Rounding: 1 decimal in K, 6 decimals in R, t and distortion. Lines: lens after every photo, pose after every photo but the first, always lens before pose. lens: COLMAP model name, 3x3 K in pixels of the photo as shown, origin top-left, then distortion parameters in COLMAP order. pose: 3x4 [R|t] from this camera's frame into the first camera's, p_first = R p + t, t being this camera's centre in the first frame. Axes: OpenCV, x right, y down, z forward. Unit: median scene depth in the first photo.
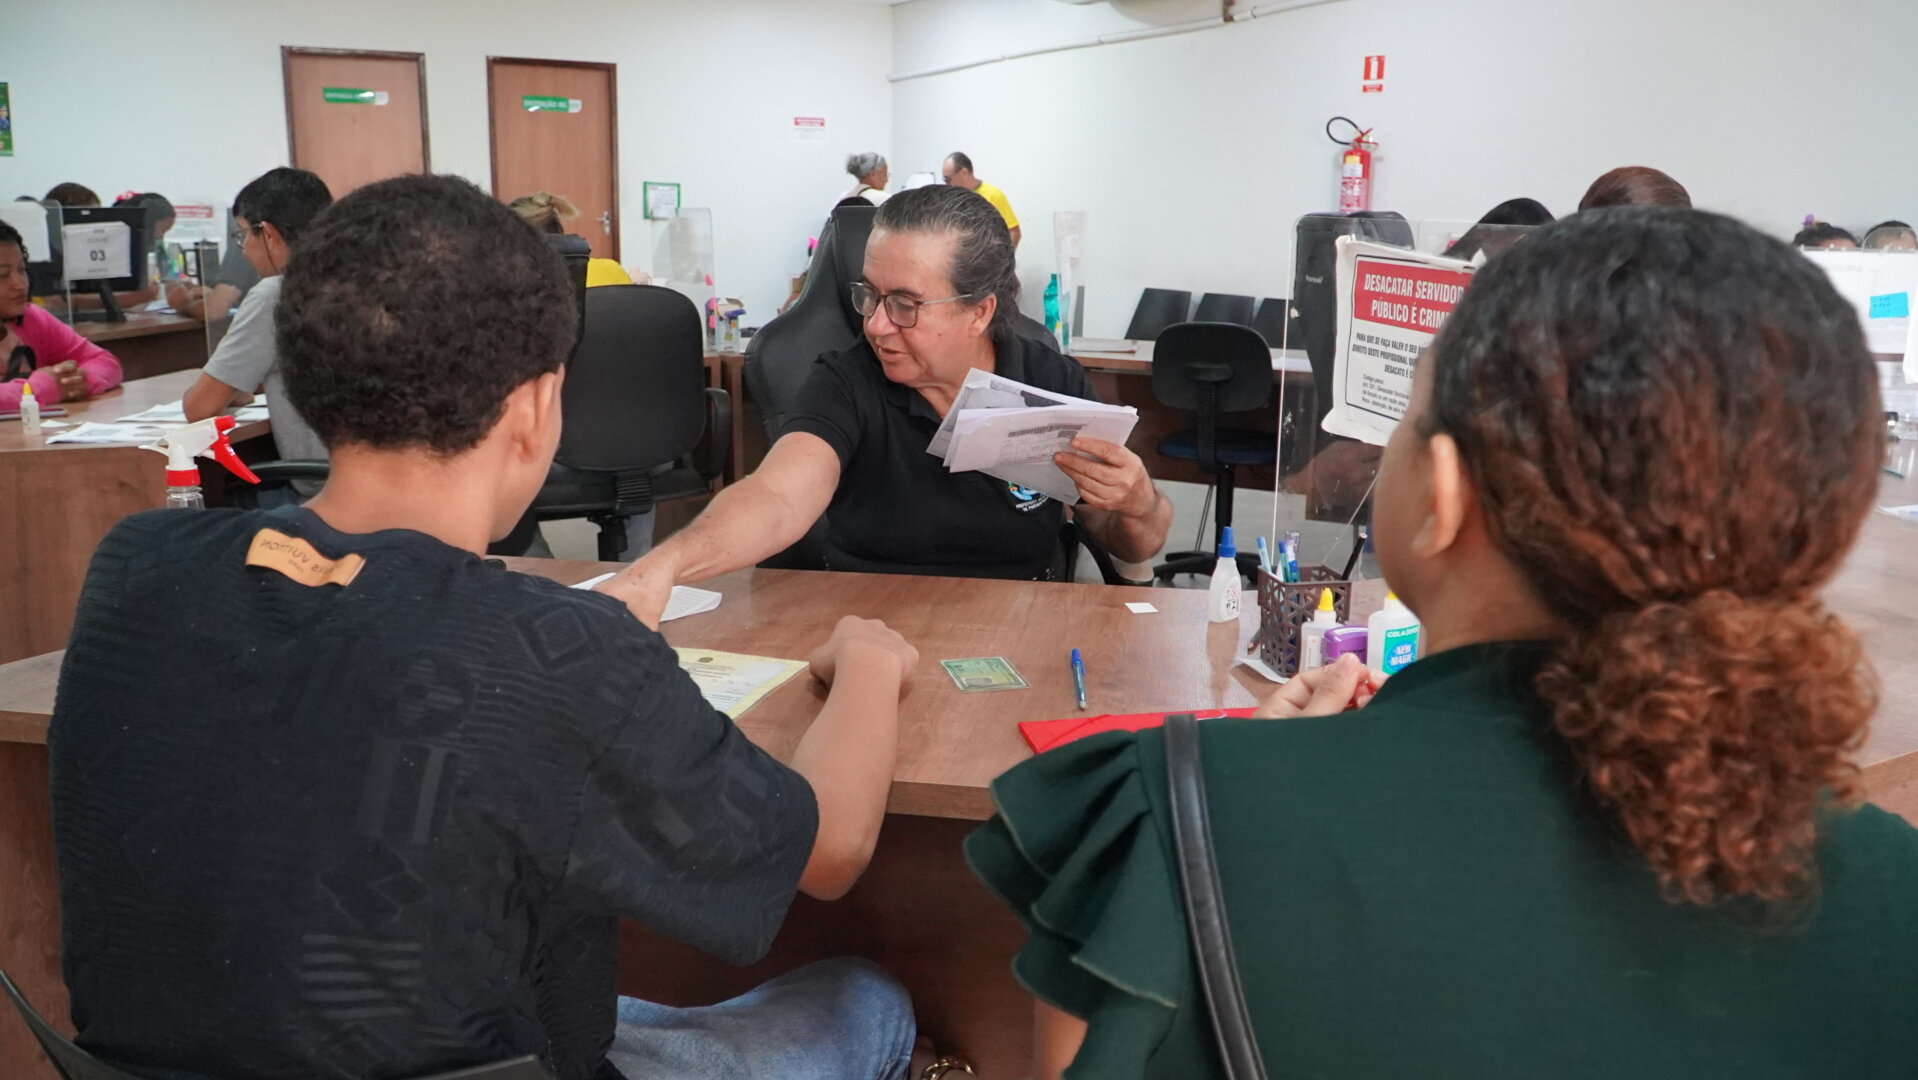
lens RADIAL K [[1500.9, 0, 959.0], [0, 1500.9, 540.0], [0, 0, 1]] dist [-0.005937, -0.045162]
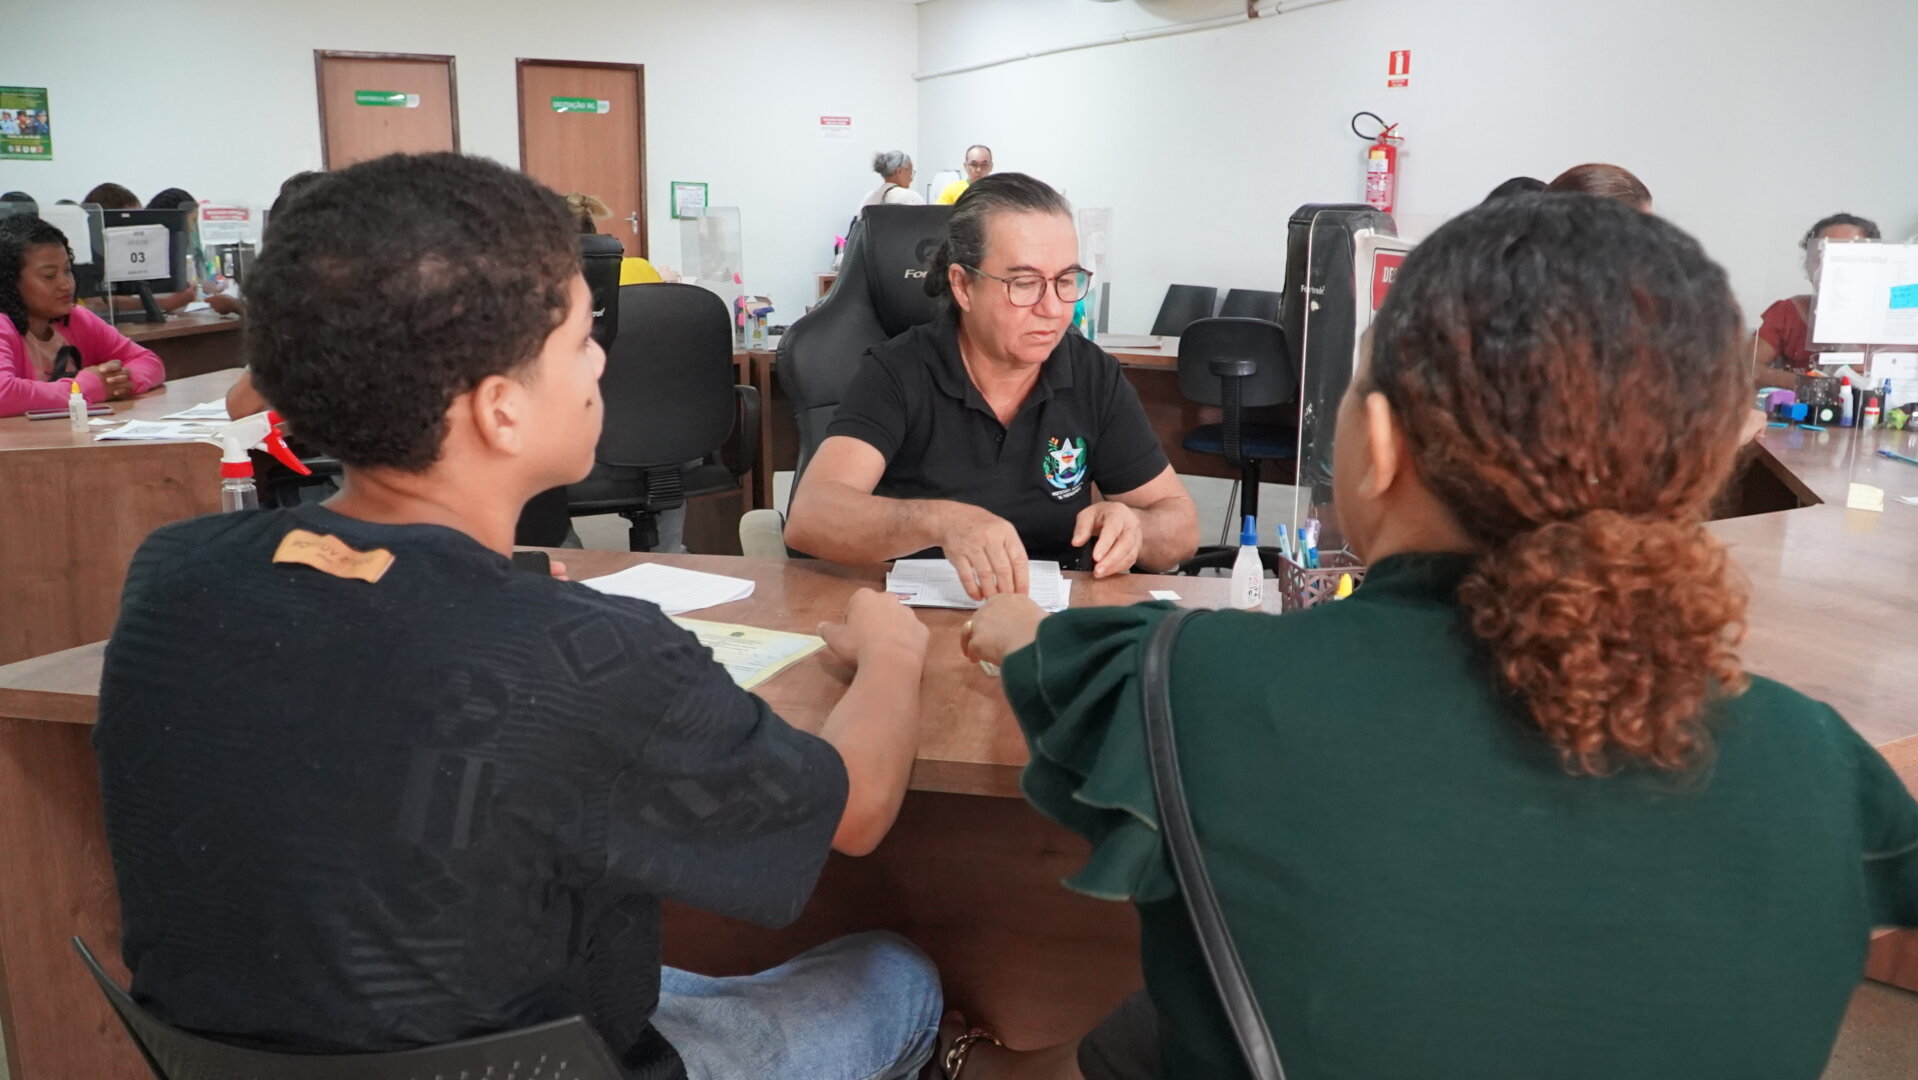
lens RADIAL K [[1515.3, 0, 959.0], [0, 1515.3, 540.0], [0, 0, 1]] dist [-0.007862, -0.035046]
pose [[0.999830, -0.003083, -0.018190, 0.000744], [0.003067, 0.999995, -0.000936, 0.005738], [0.018193, 0.000880, 0.999834, -0.023396]]
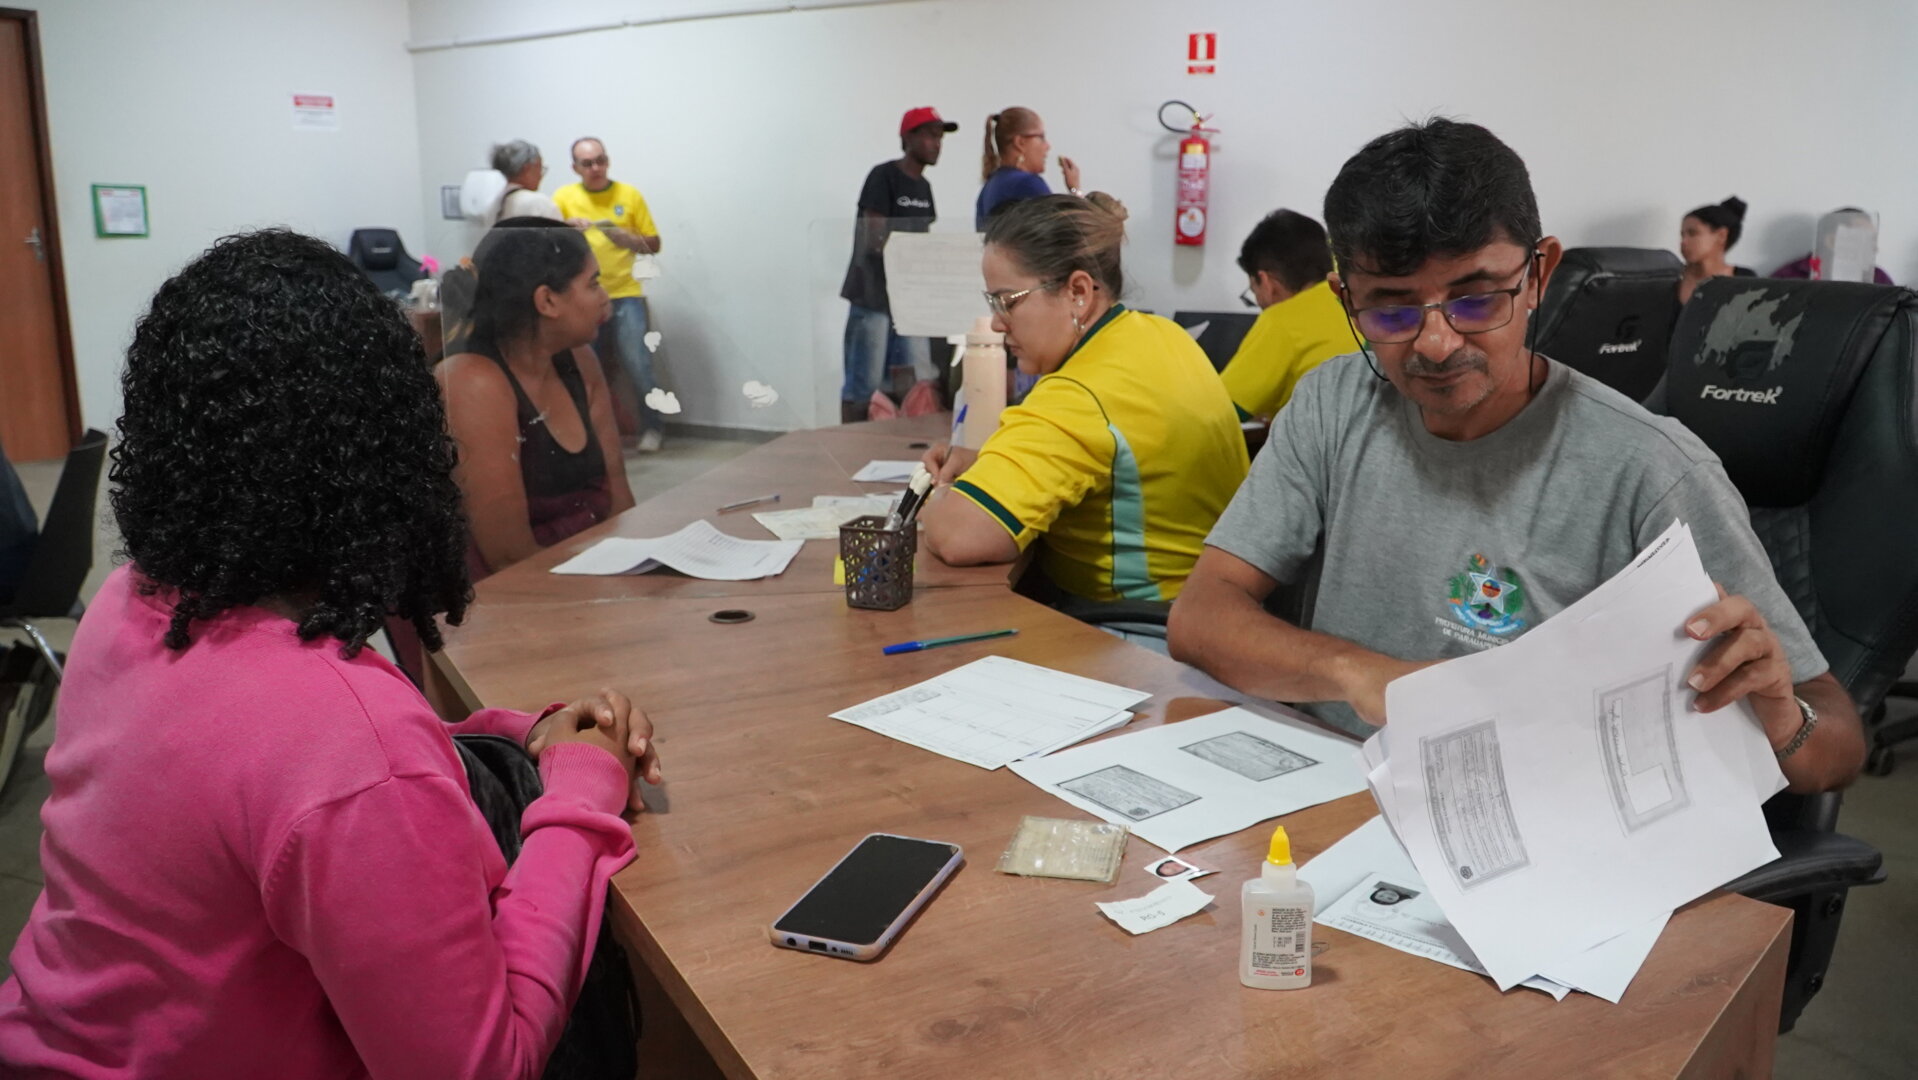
lens RADIAL K [[1515.3, 0, 959.0], [0, 1515.3, 540.0], [0, 0, 1]] dist [-0.007862, -0.035046]
pose [[0.855526, -0.124595, 0.502545, -0.527540], [0.126486, 0.991500, 0.030492, -0.108712], [-0.502072, 0.037478, 0.864013, 0.475999]]
